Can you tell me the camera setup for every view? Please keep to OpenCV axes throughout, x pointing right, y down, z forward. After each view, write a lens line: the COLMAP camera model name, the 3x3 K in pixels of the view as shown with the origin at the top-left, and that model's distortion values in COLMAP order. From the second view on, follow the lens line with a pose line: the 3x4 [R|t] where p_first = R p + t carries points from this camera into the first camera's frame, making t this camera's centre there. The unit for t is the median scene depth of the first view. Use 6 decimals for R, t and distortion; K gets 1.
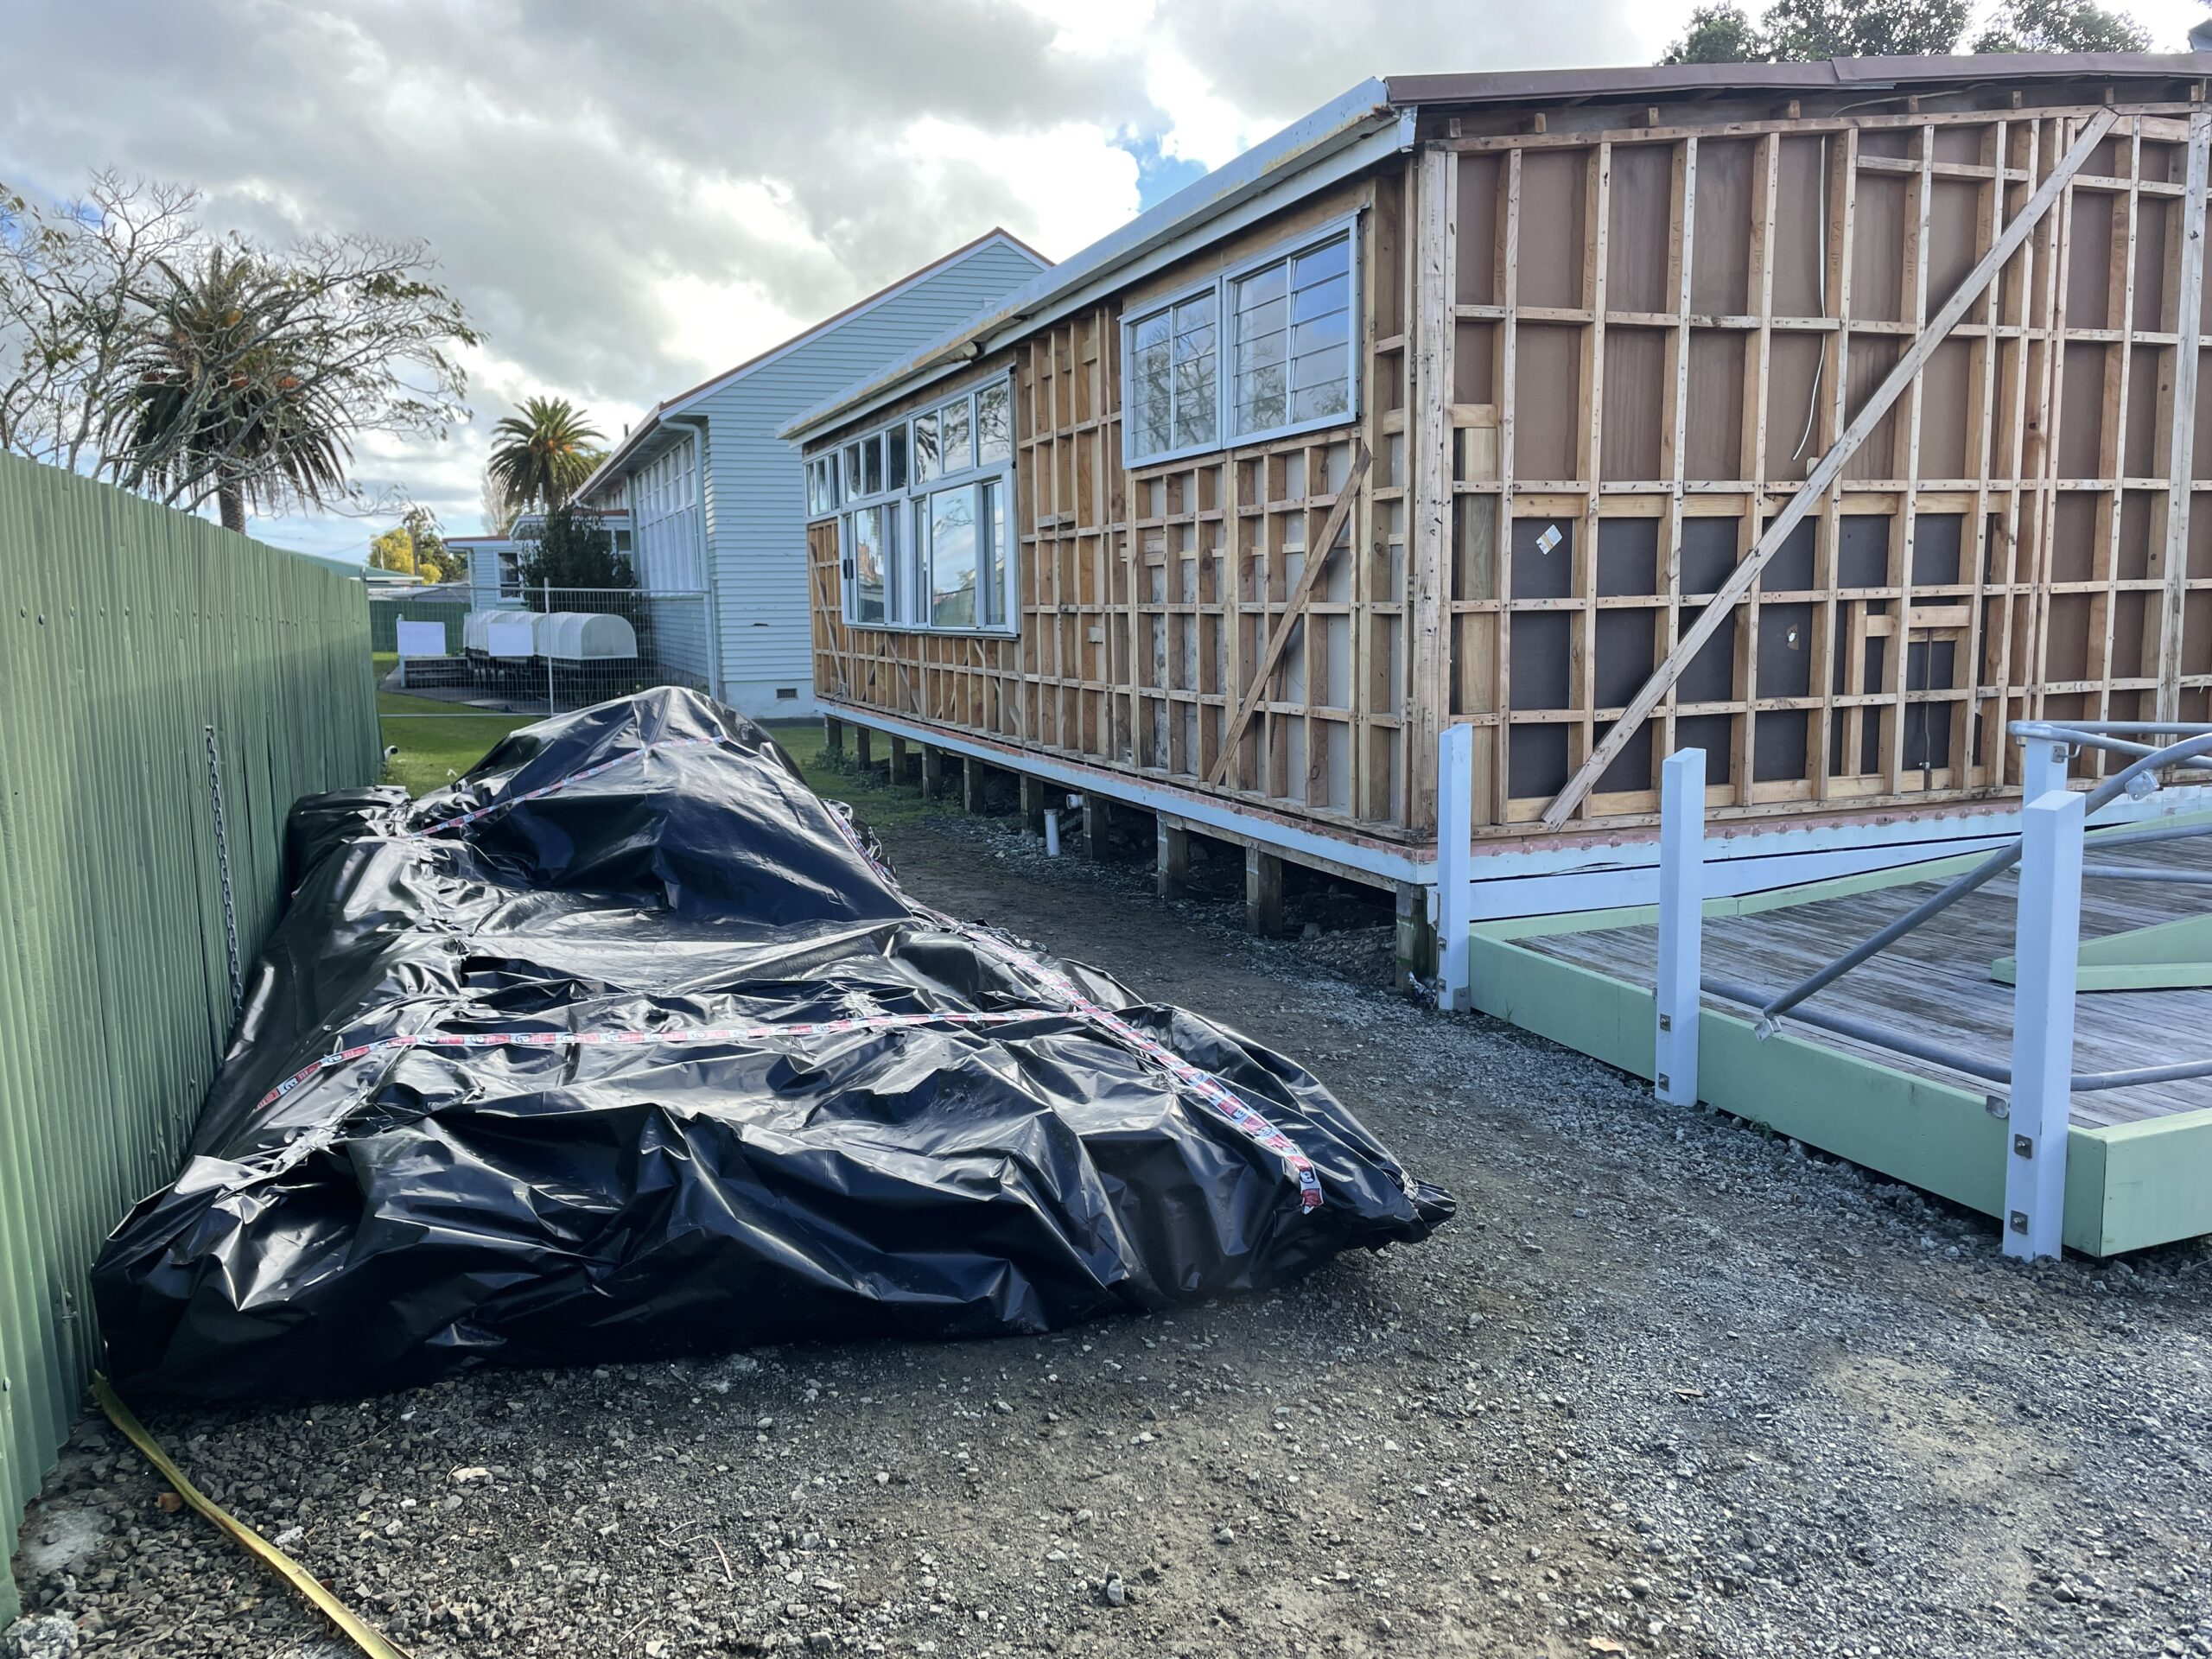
lens RADIAL K [[1661.8, 0, 1098.6], [0, 1661.8, 814.8], [0, 0, 1]] dist [0.101862, -0.129539]
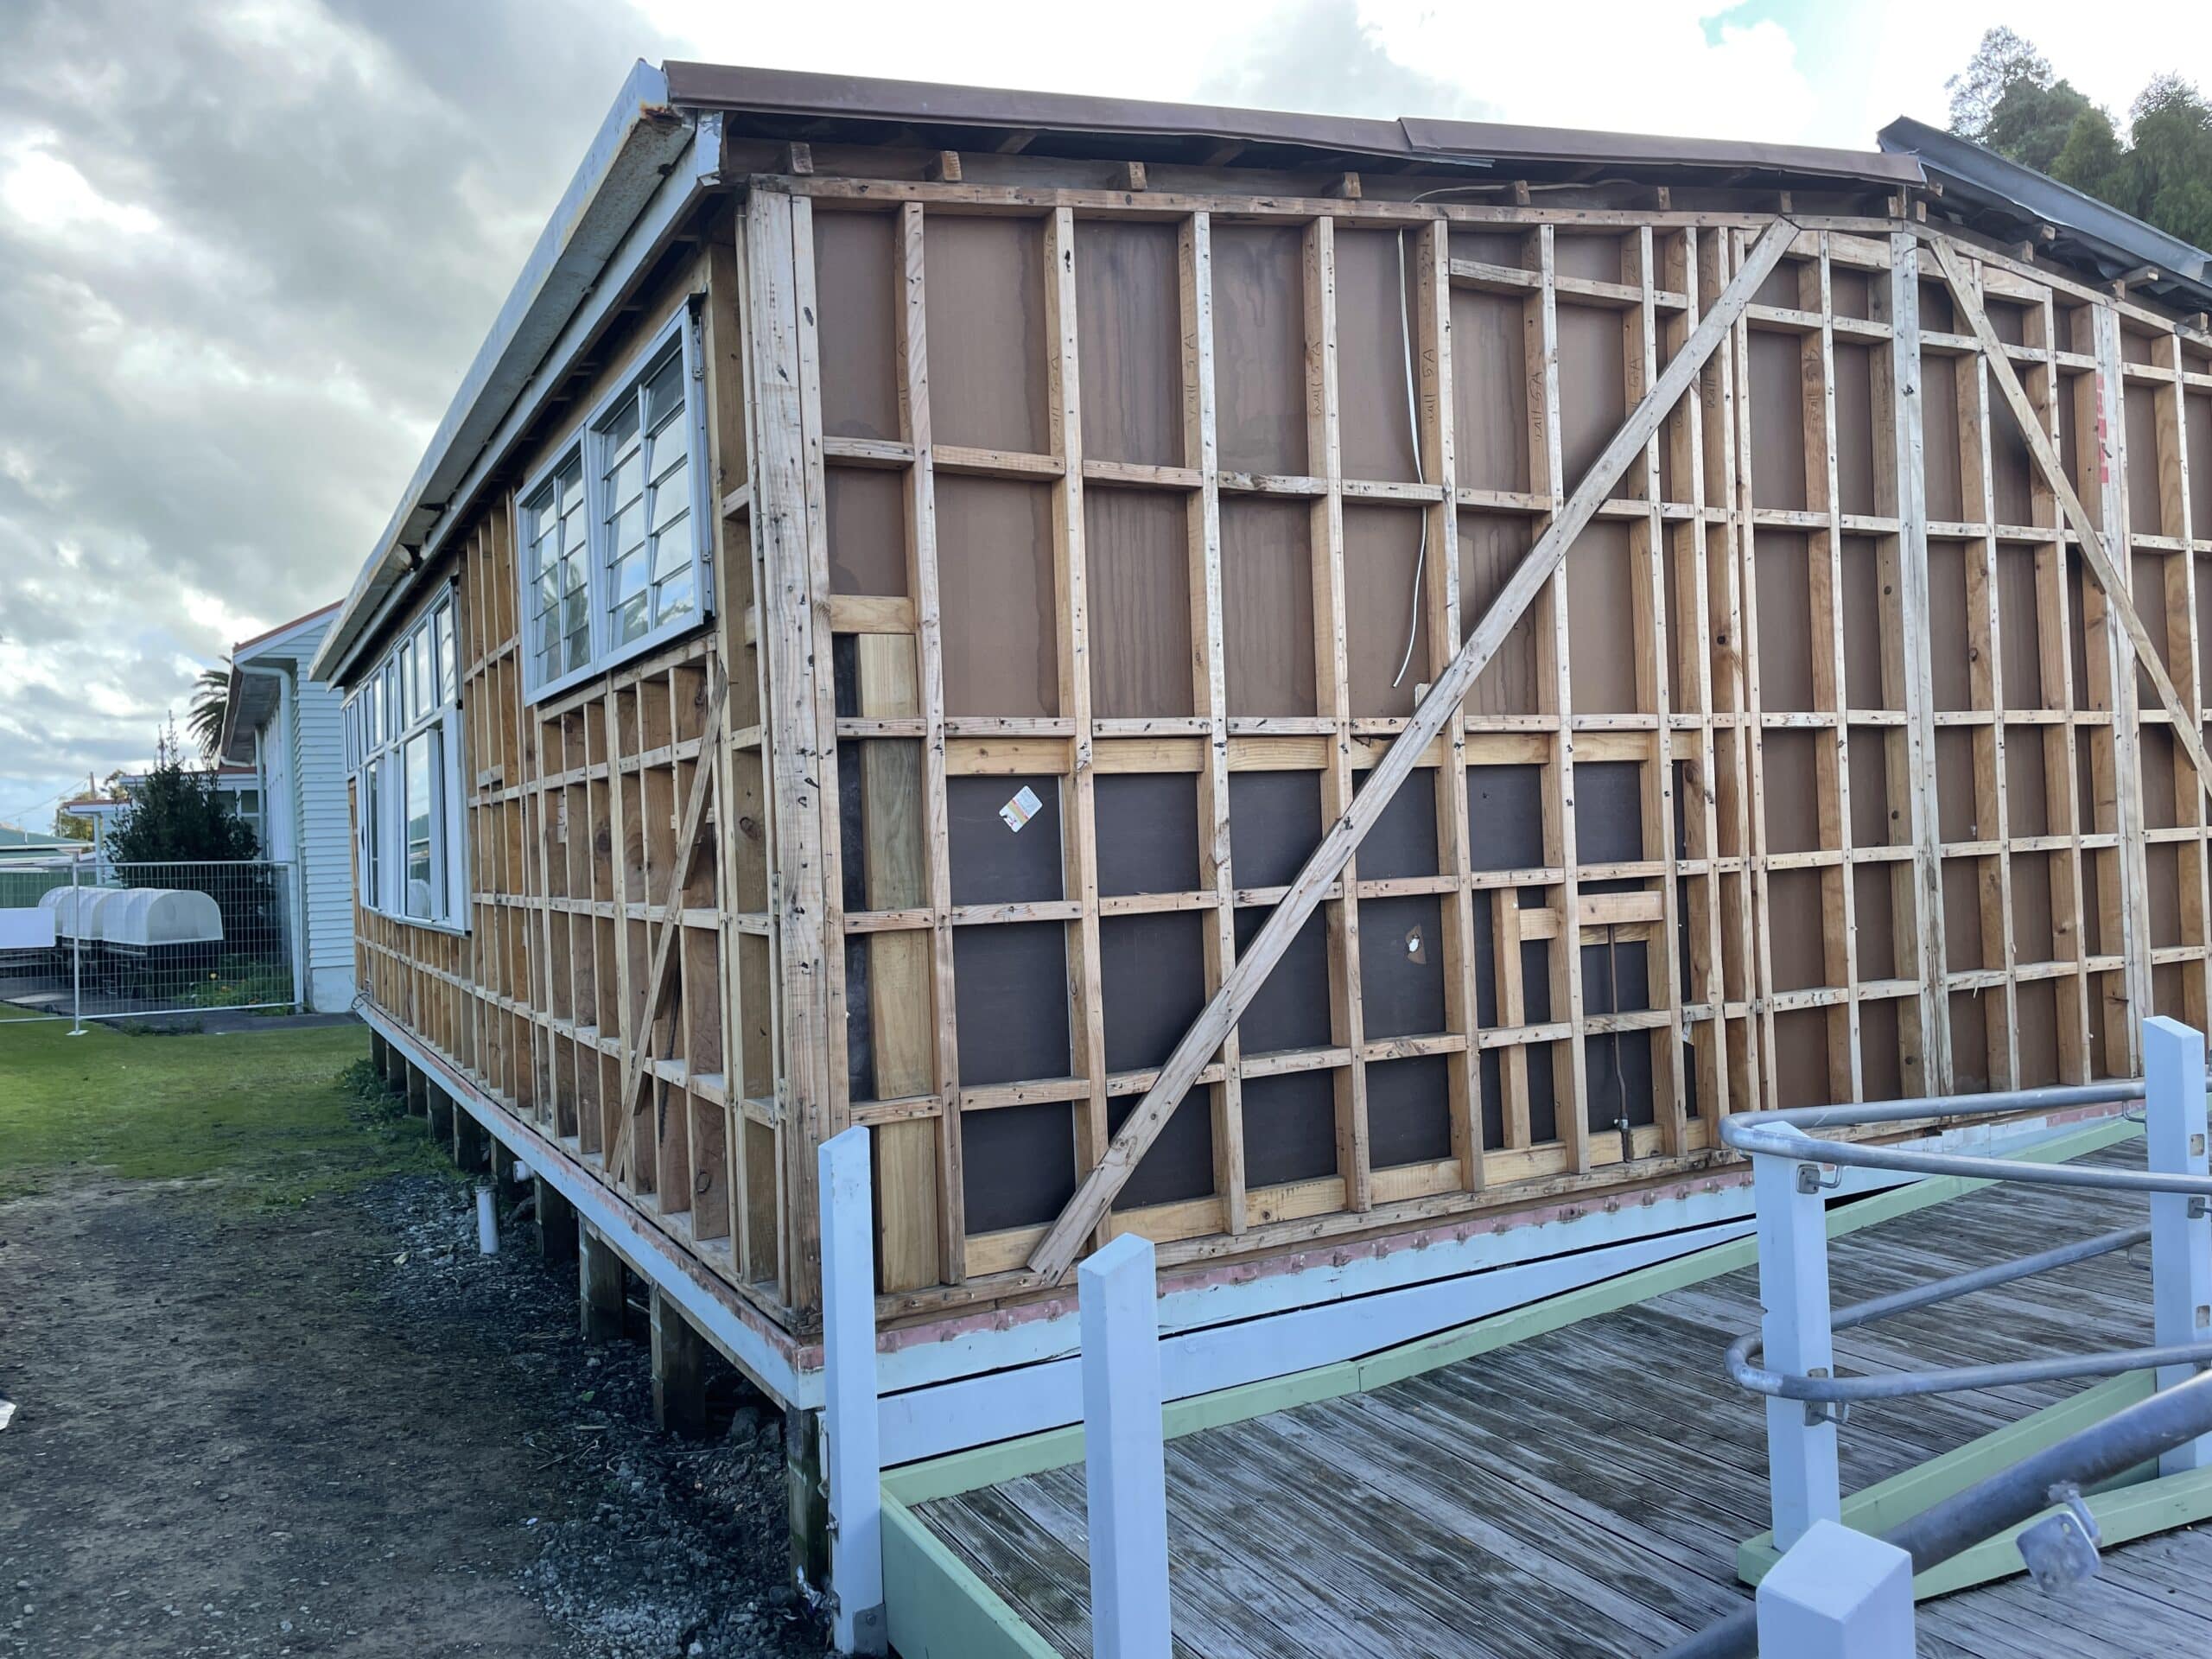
lens RADIAL K [[1663.5, 0, 1127.6], [0, 1663.5, 814.6], [0, 0, 1]] dist [0.103055, -0.130986]
pose [[0.989299, -0.018979, 0.144661, 0.203793], [0.039676, 0.989133, -0.141567, -0.067402], [-0.140402, 0.145792, 0.979302, 0.358837]]
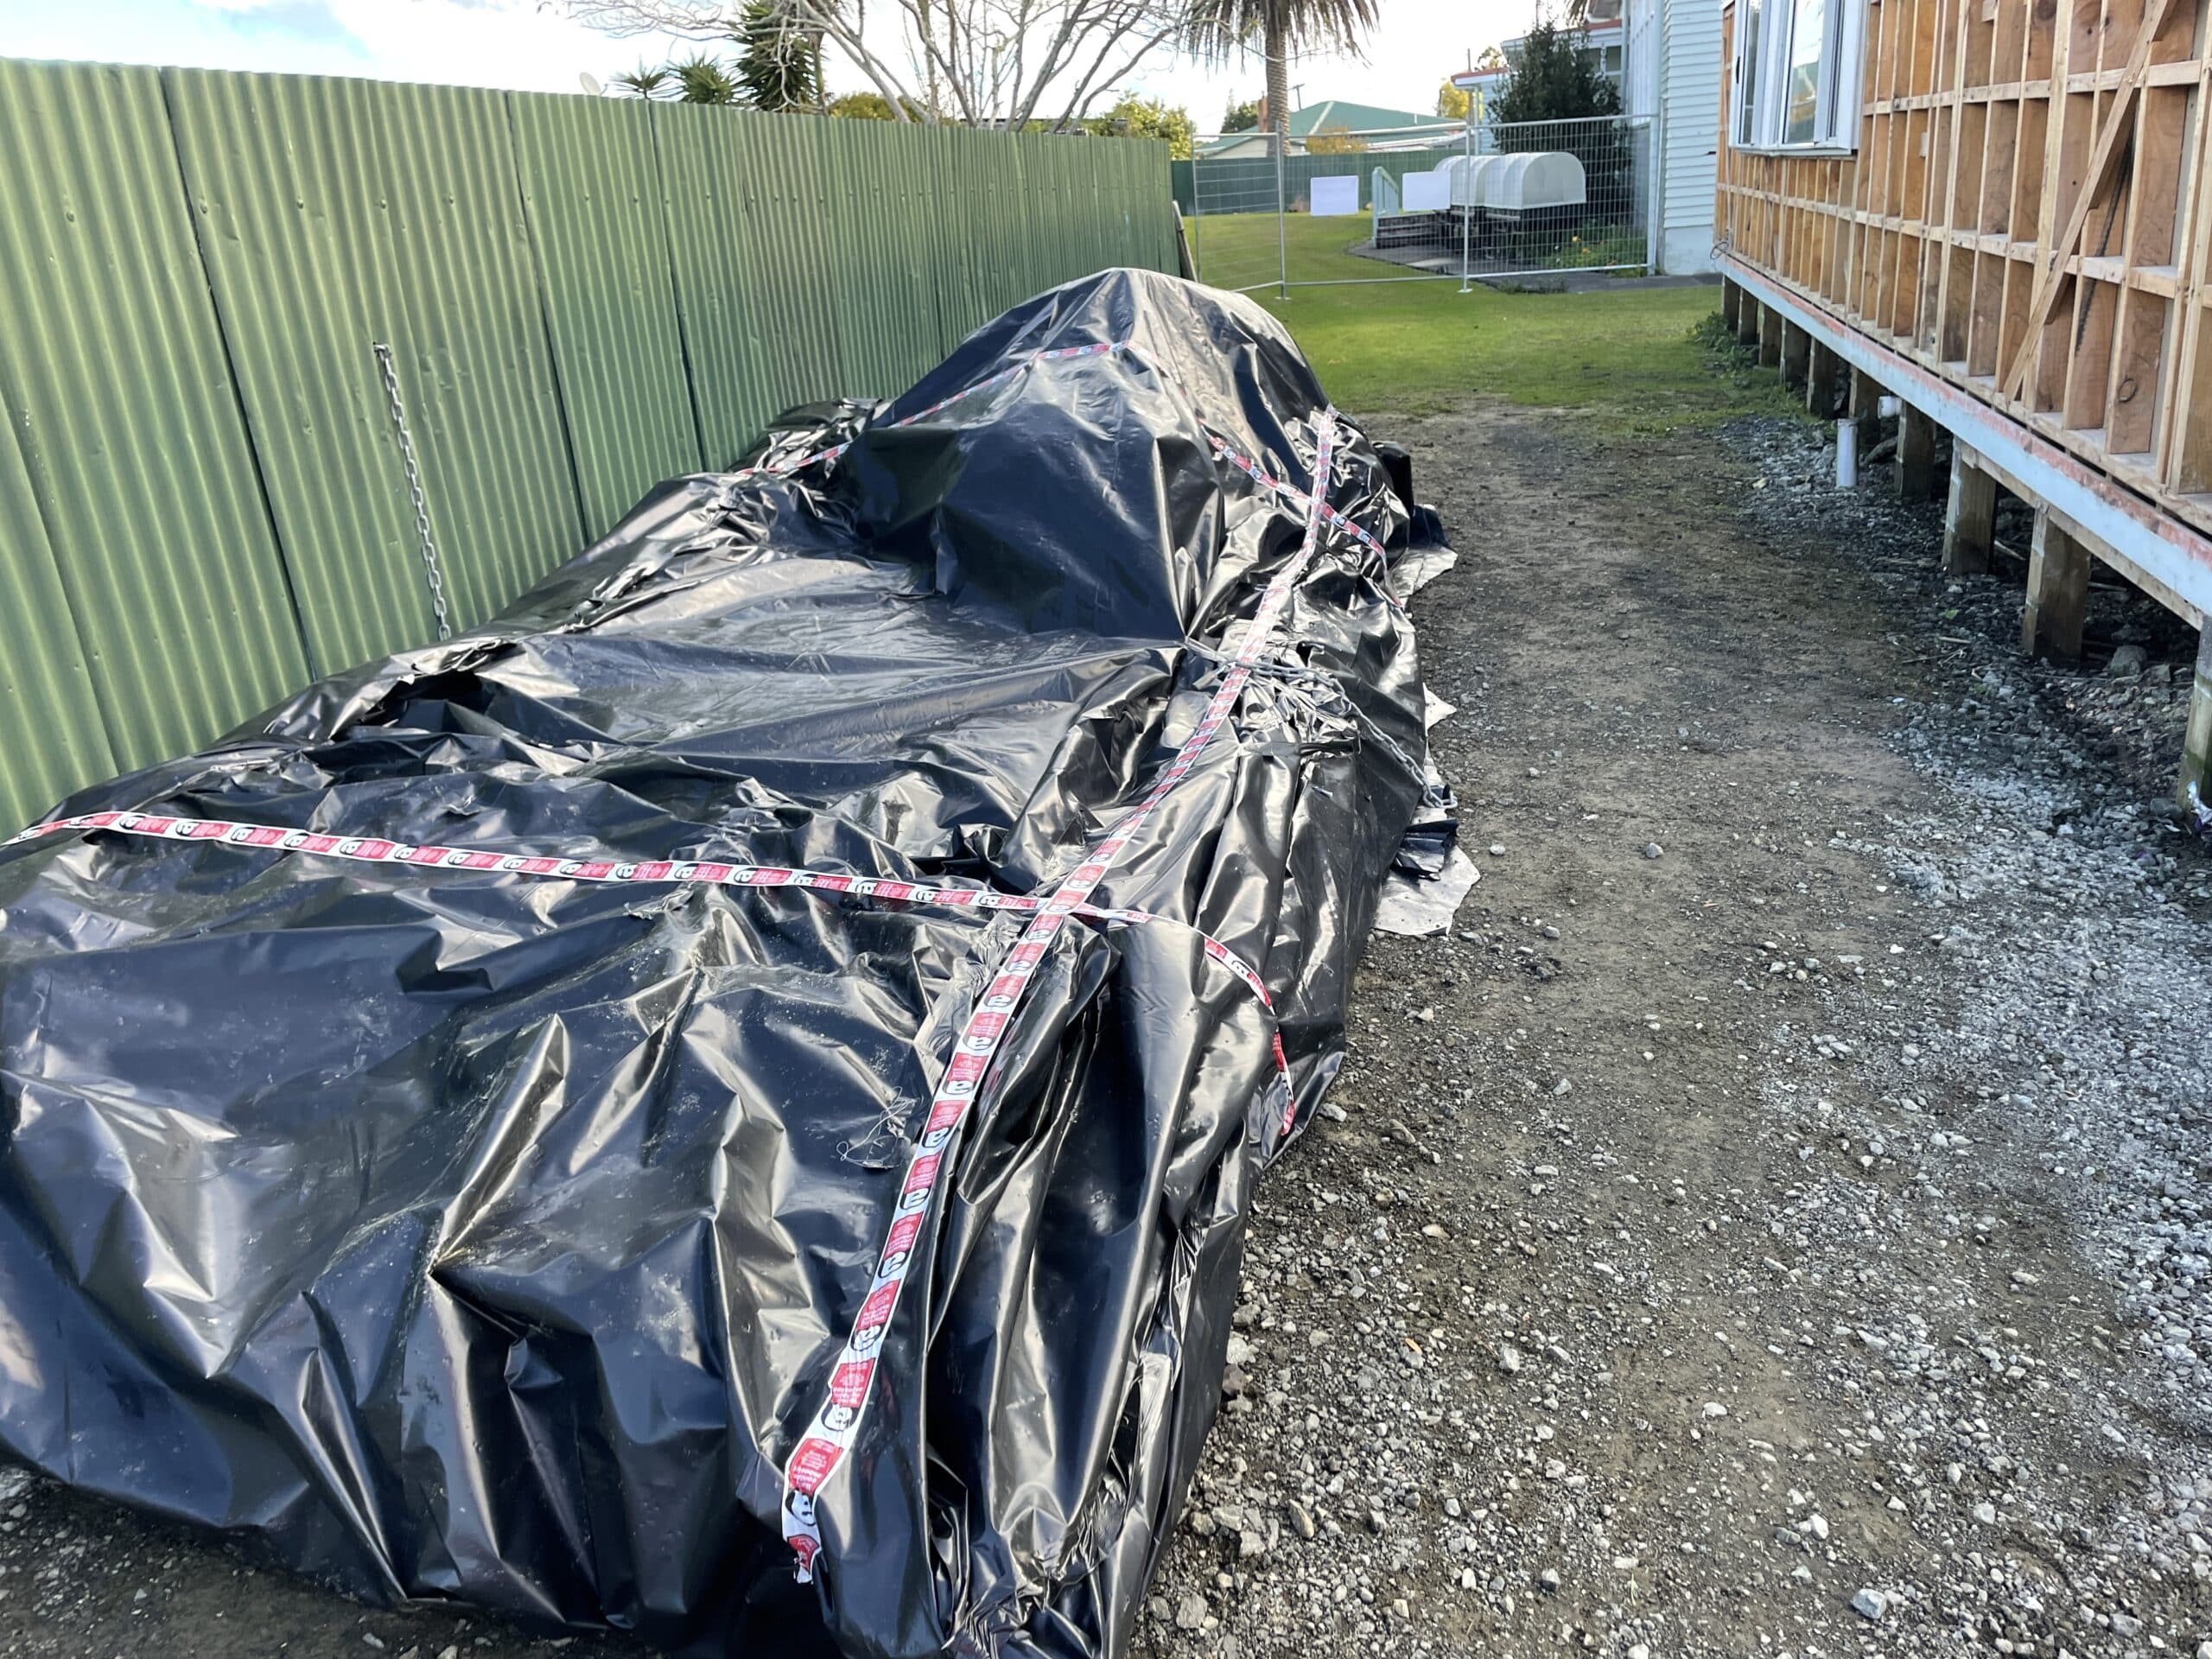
lens RADIAL K [[1663.5, 0, 1127.6], [0, 1663.5, 814.6], [0, 0, 1]] dist [0.103055, -0.130986]
pose [[0.831741, 0.150335, -0.534422, 0.181793], [-0.010225, 0.966623, 0.256001, -0.030903], [0.555070, -0.207462, 0.805516, 0.334360]]
